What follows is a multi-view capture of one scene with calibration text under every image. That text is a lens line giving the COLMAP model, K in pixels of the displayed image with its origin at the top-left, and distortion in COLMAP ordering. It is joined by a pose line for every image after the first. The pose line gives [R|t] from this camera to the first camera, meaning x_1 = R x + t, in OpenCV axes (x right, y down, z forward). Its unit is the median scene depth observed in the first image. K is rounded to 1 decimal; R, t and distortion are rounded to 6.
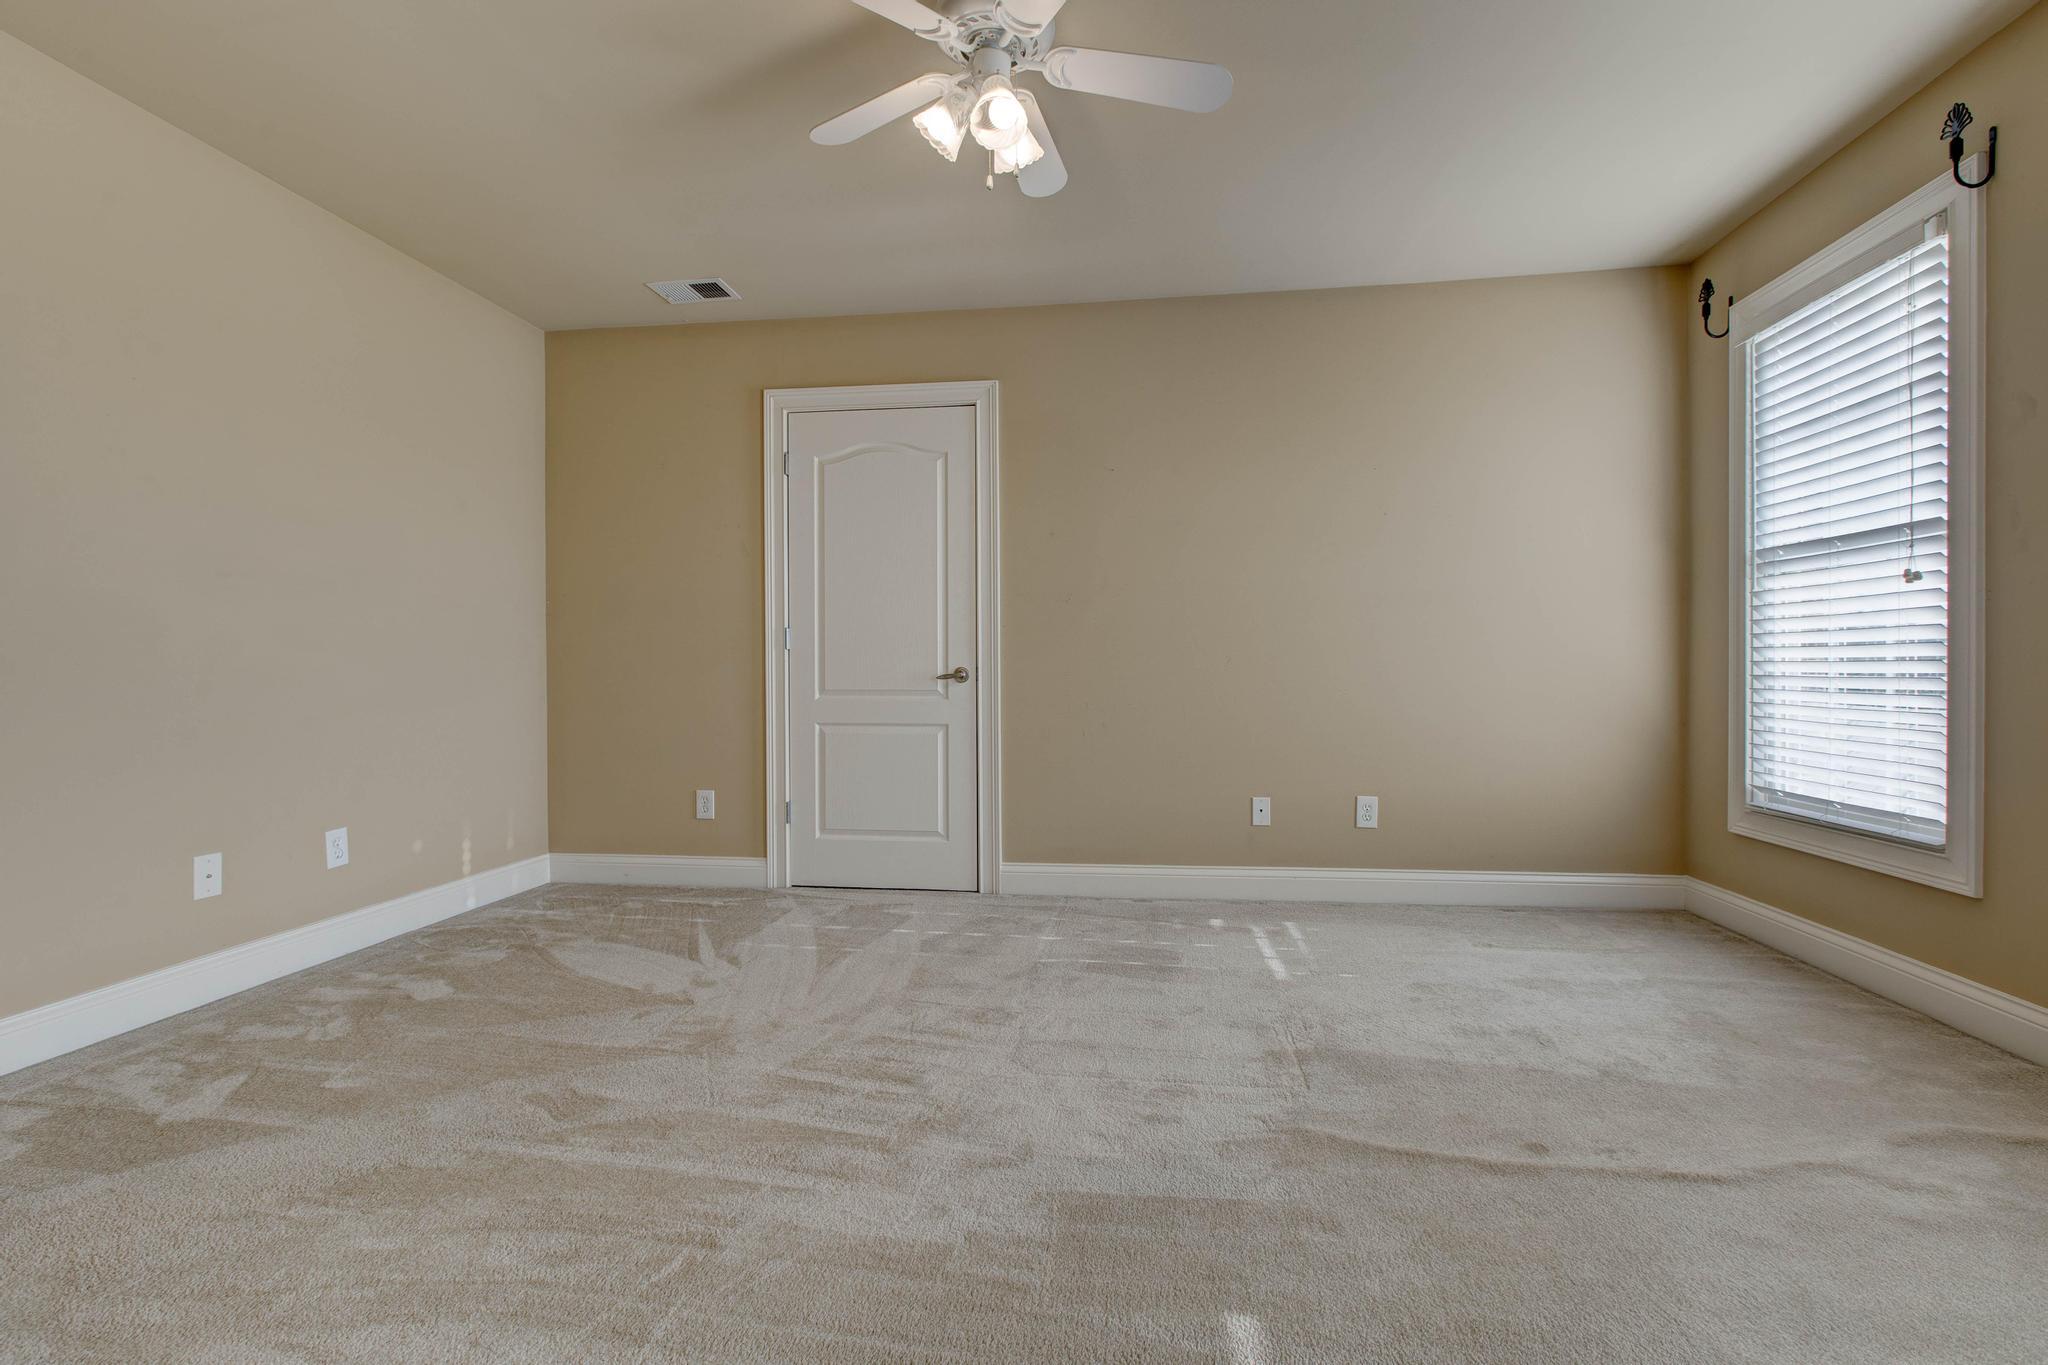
lens RADIAL K [[938.2, 0, 1036.8], [0, 938.2, 673.6], [0, 0, 1]] dist [0.003760, 0.000347]
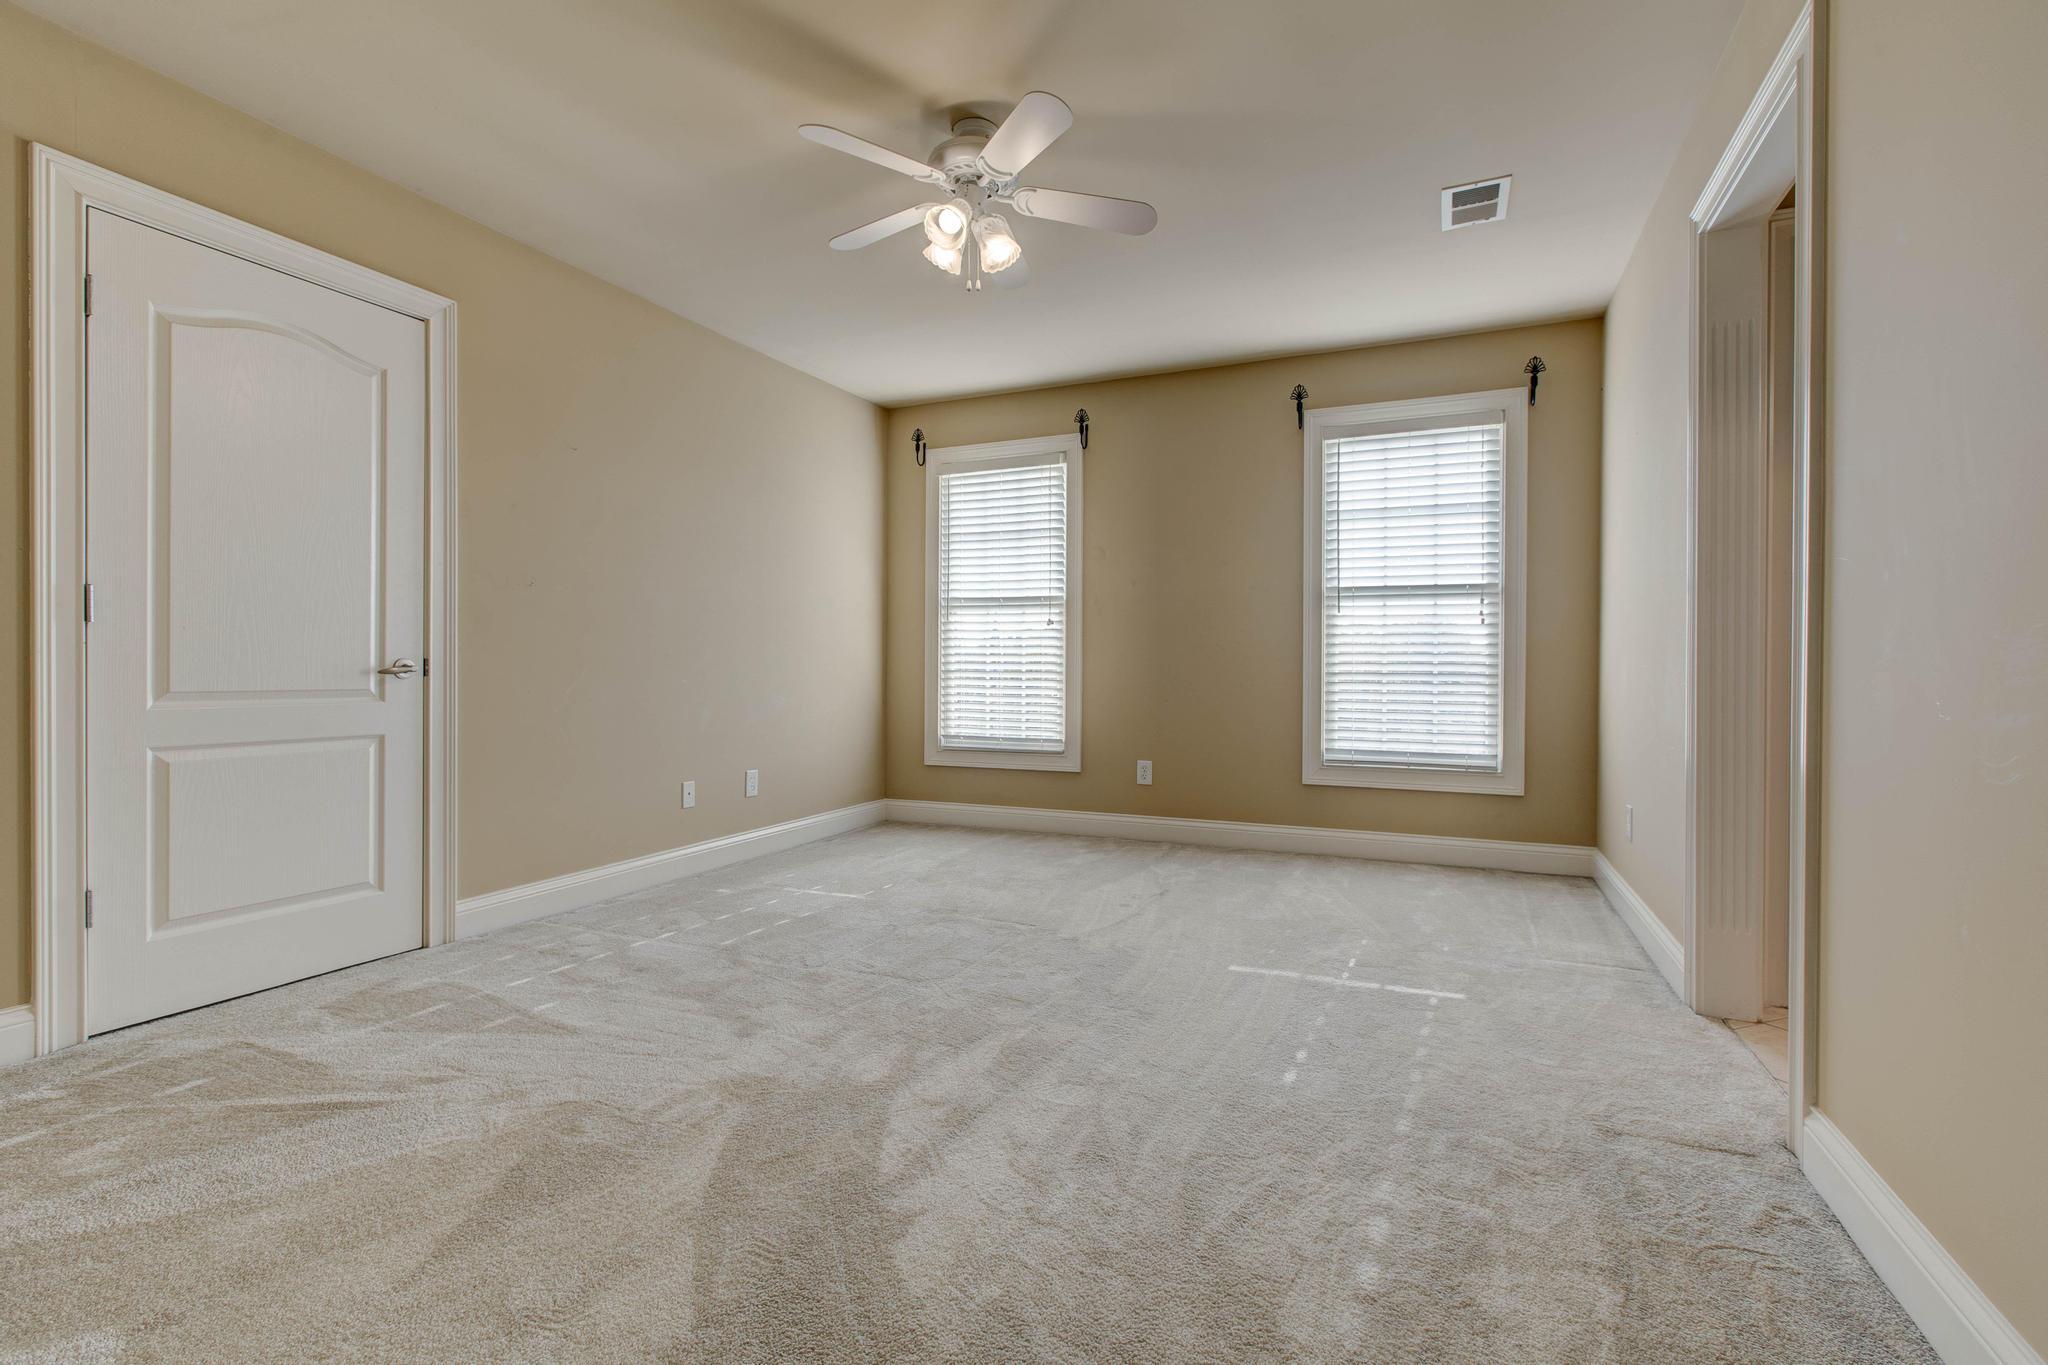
lens RADIAL K [[938.2, 0, 1036.8], [0, 938.2, 673.6], [0, 0, 1]] dist [0.003760, 0.000347]
pose [[0.275883, -0.001717, 0.961190, -0.789178], [-0.002442, 0.999994, 0.002487, 0.002567], [-0.961188, -0.003034, 0.275877, 0.346670]]
